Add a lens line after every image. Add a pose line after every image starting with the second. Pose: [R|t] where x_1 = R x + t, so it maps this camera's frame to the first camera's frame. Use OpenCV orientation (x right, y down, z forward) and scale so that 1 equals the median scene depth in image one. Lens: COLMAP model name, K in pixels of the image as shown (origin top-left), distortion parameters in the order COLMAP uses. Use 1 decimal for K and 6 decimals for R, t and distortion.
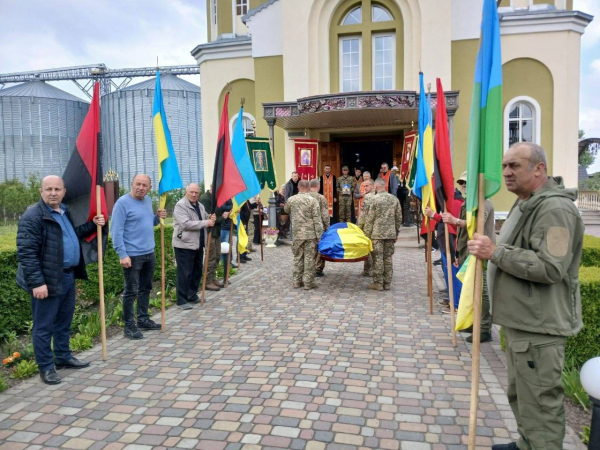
lens RADIAL K [[463.4, 0, 300.0], [0, 463.4, 225.0], [0, 0, 1]] dist [0.042386, -0.084863]
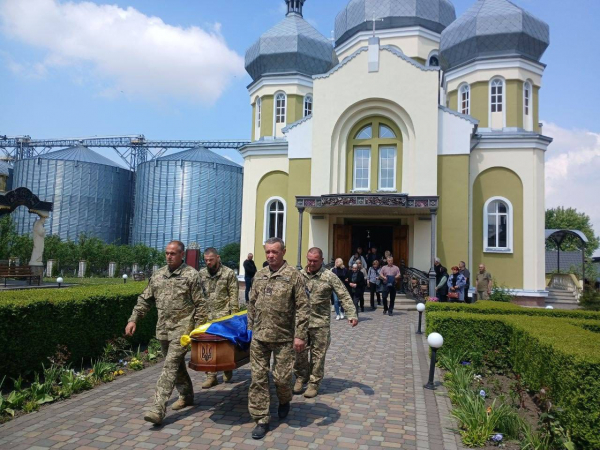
lens RADIAL K [[463.4, 0, 300.0], [0, 463.4, 225.0], [0, 0, 1]] dist [0.042386, -0.084863]
pose [[0.998113, 0.051858, -0.032893, -0.012646], [-0.056073, 0.988017, -0.143801, 0.011389], [0.025042, 0.145374, 0.989060, -0.230522]]
